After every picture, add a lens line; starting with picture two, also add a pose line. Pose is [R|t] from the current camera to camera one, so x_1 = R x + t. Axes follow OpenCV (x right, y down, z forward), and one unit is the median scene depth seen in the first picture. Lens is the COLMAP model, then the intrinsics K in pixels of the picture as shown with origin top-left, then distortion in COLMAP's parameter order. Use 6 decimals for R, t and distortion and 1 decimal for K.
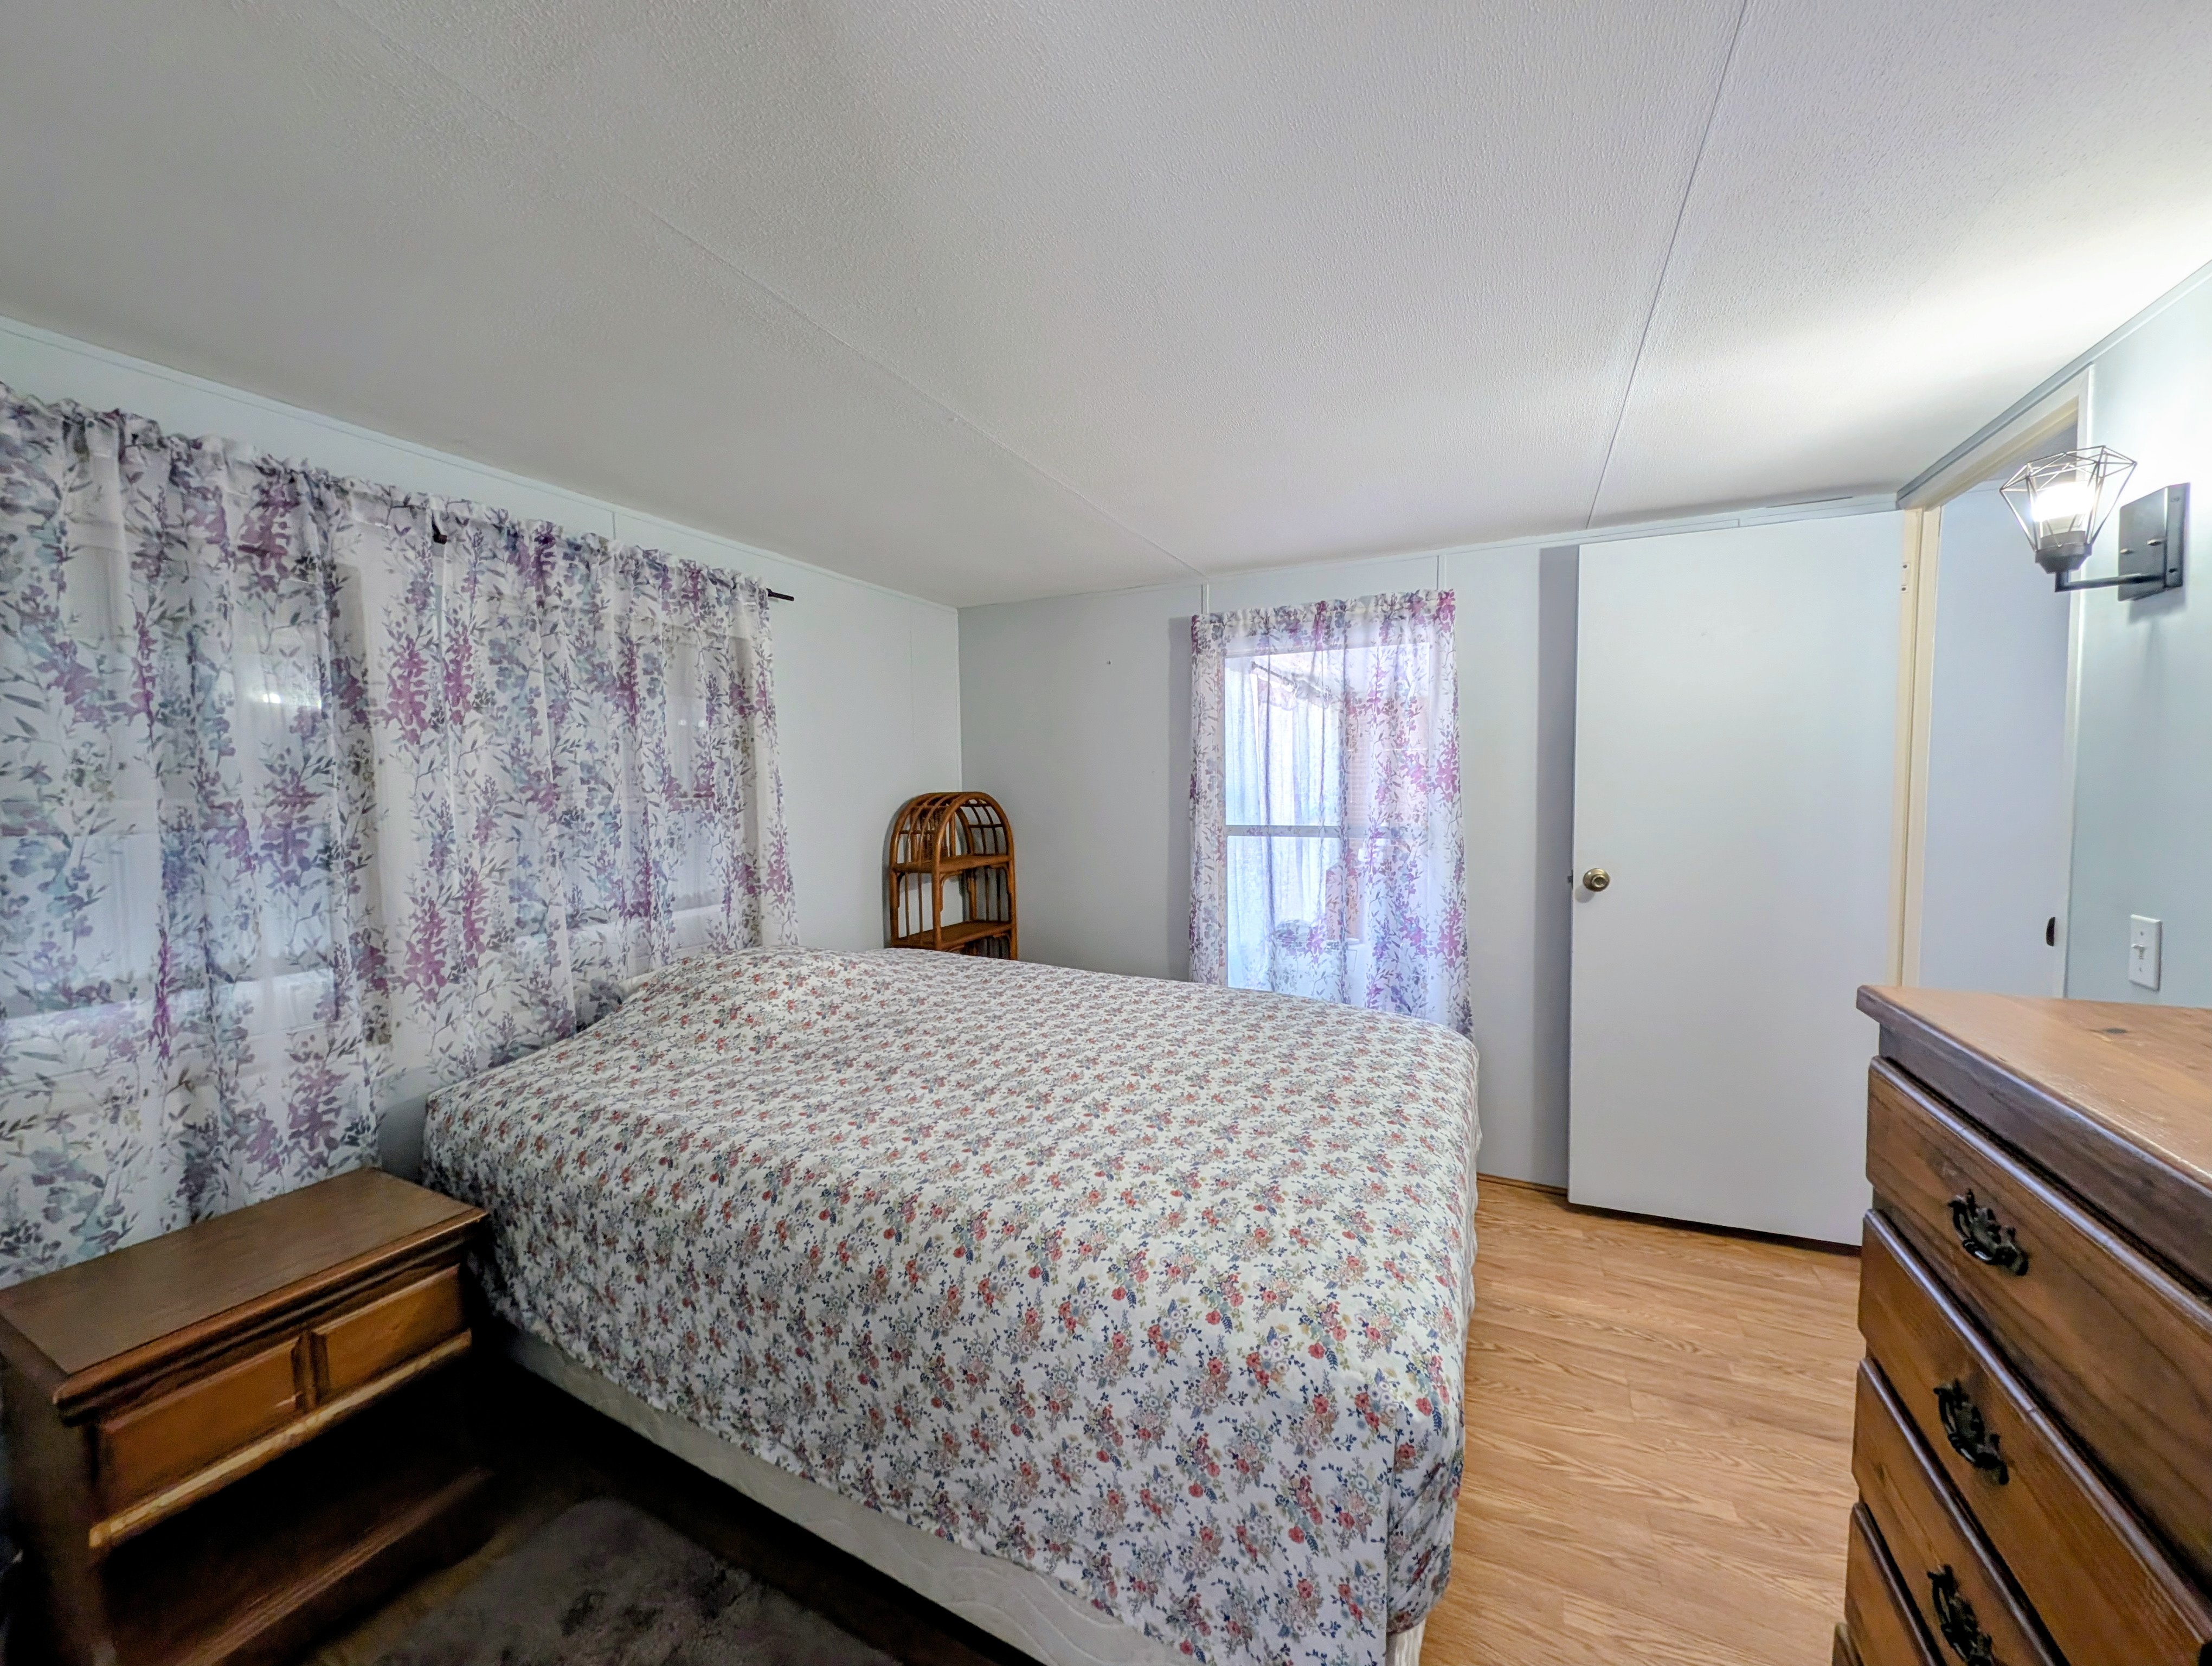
lens RADIAL K [[842.3, 0, 1098.5], [0, 842.3, 829.1], [0, 0, 1]] dist [0.019512, -0.009185]
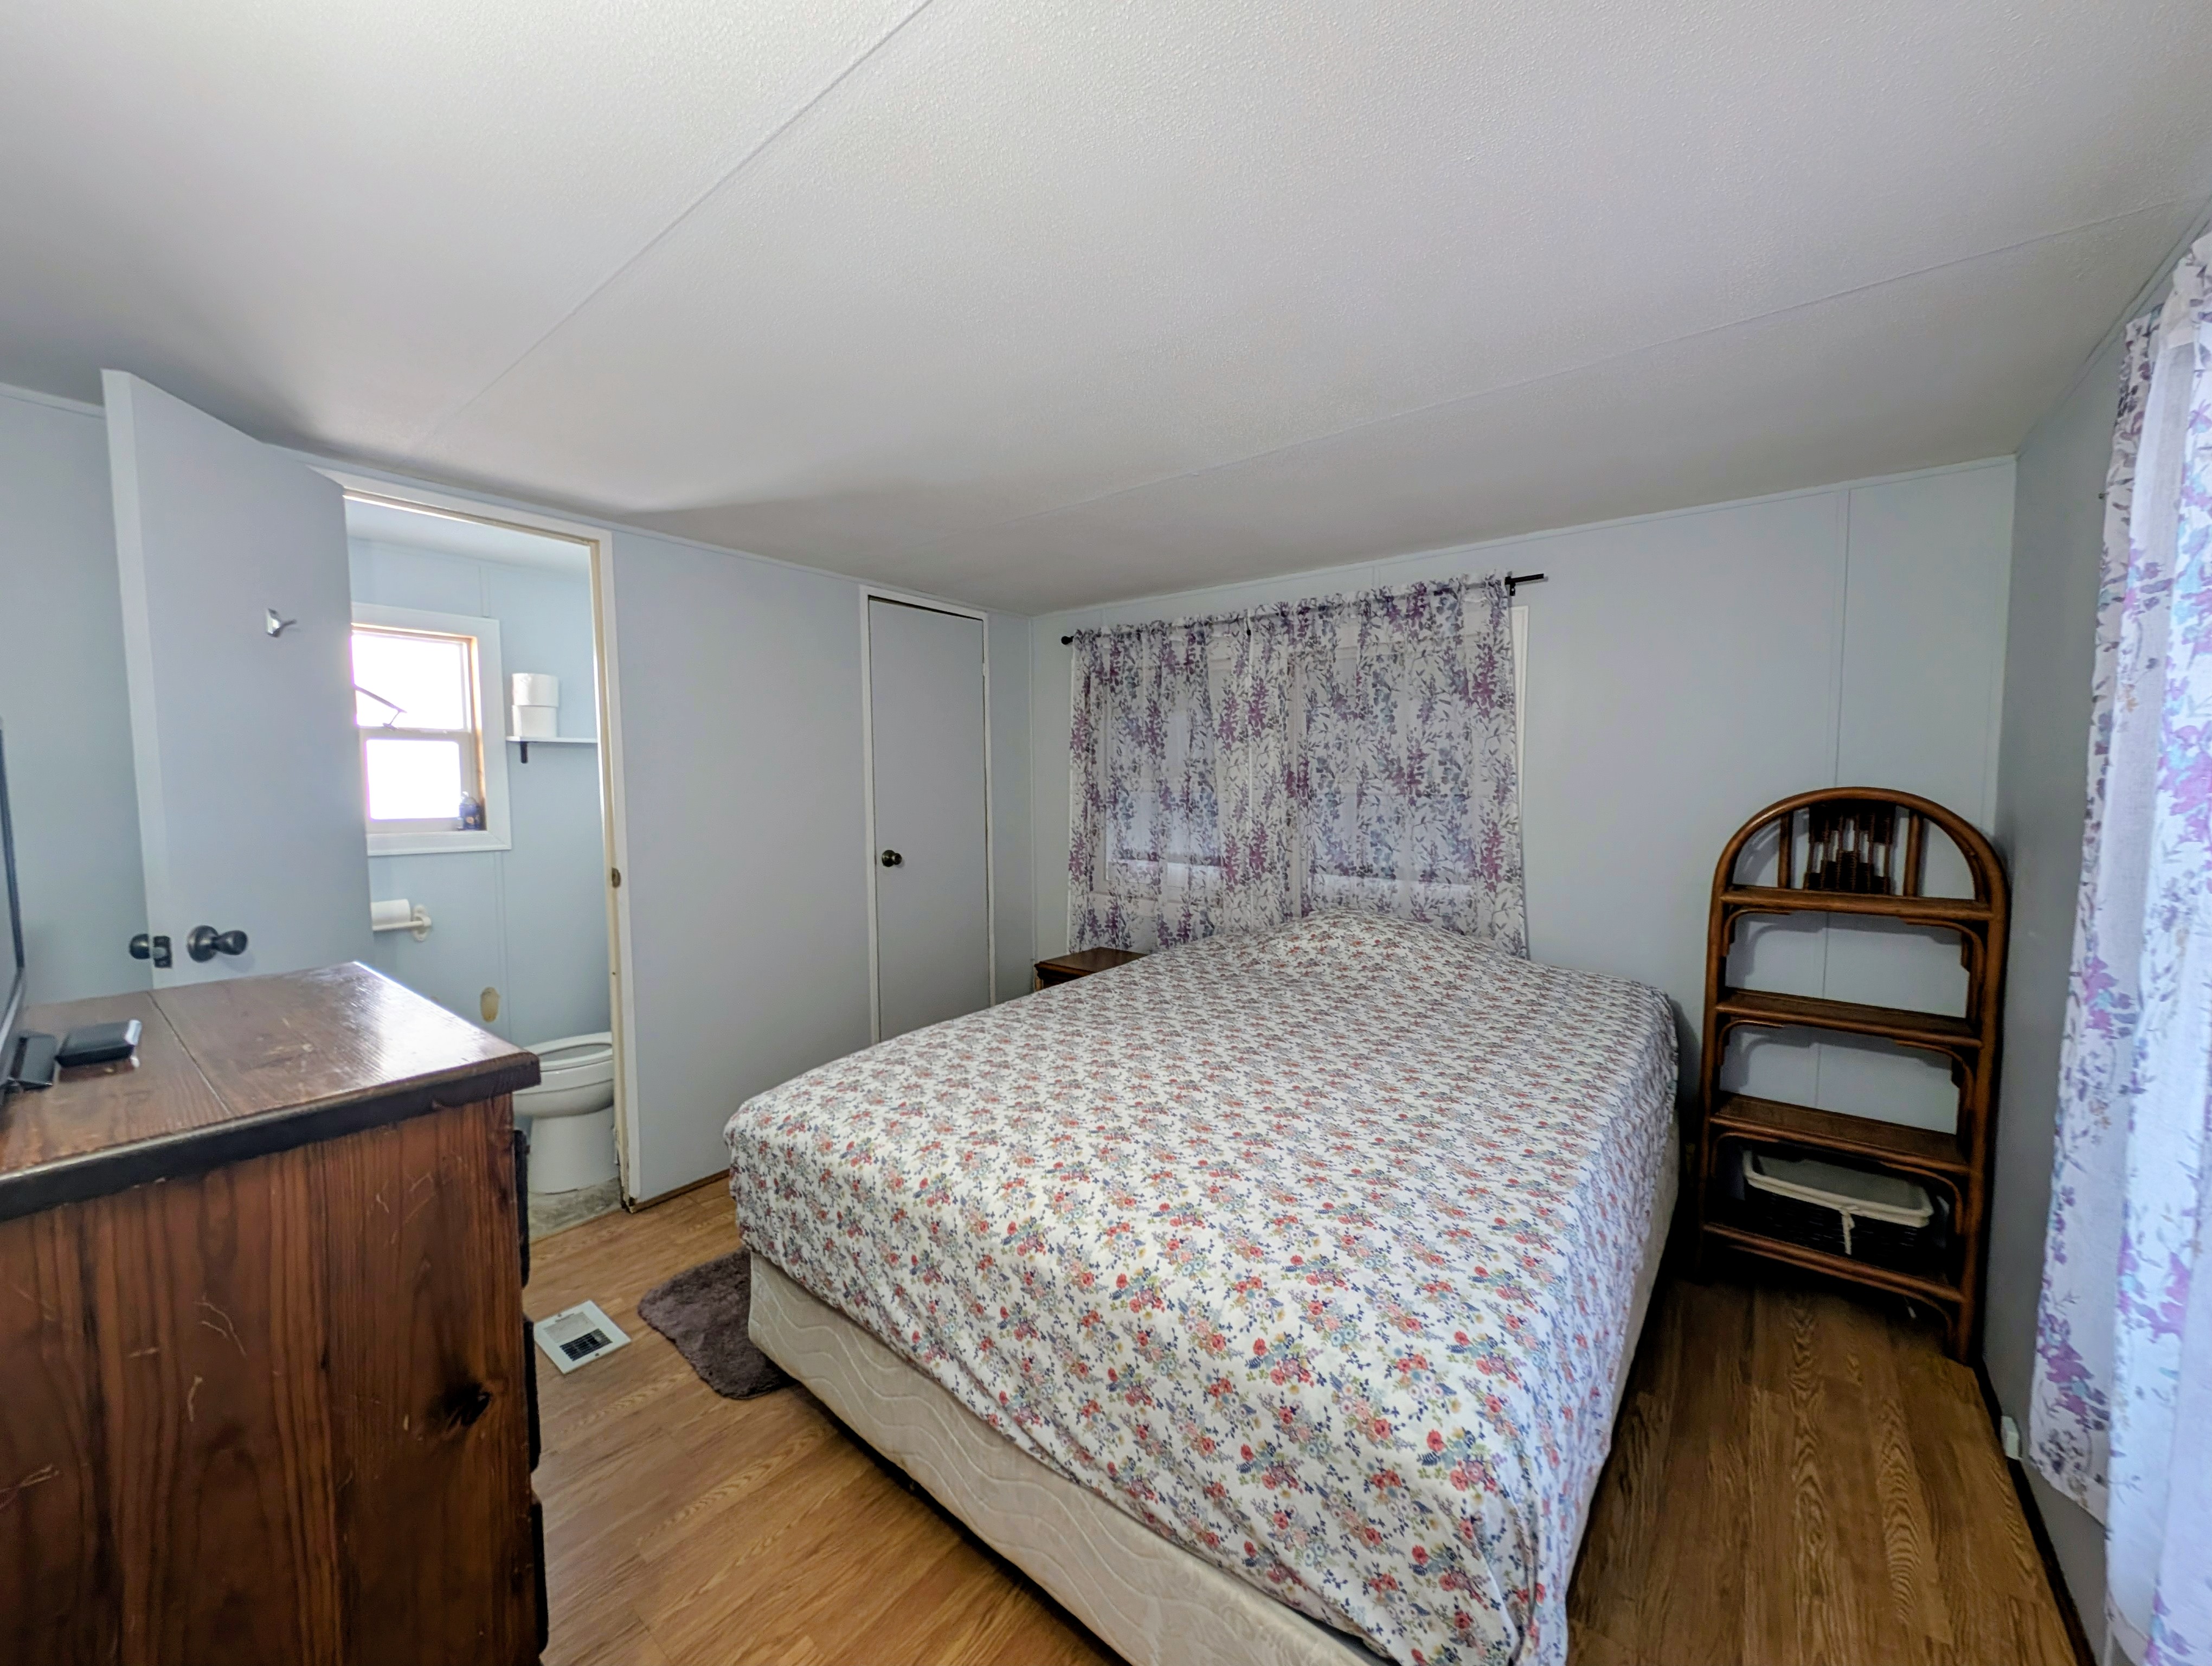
lens RADIAL K [[842.3, 0, 1098.5], [0, 842.3, 829.1], [0, 0, 1]] dist [0.019512, -0.009185]
pose [[-0.201380, 0.092841, -0.975103, 1.150117], [-0.035165, 0.994171, 0.101919, -0.115384], [0.978882, 0.054814, -0.196941, 1.181335]]
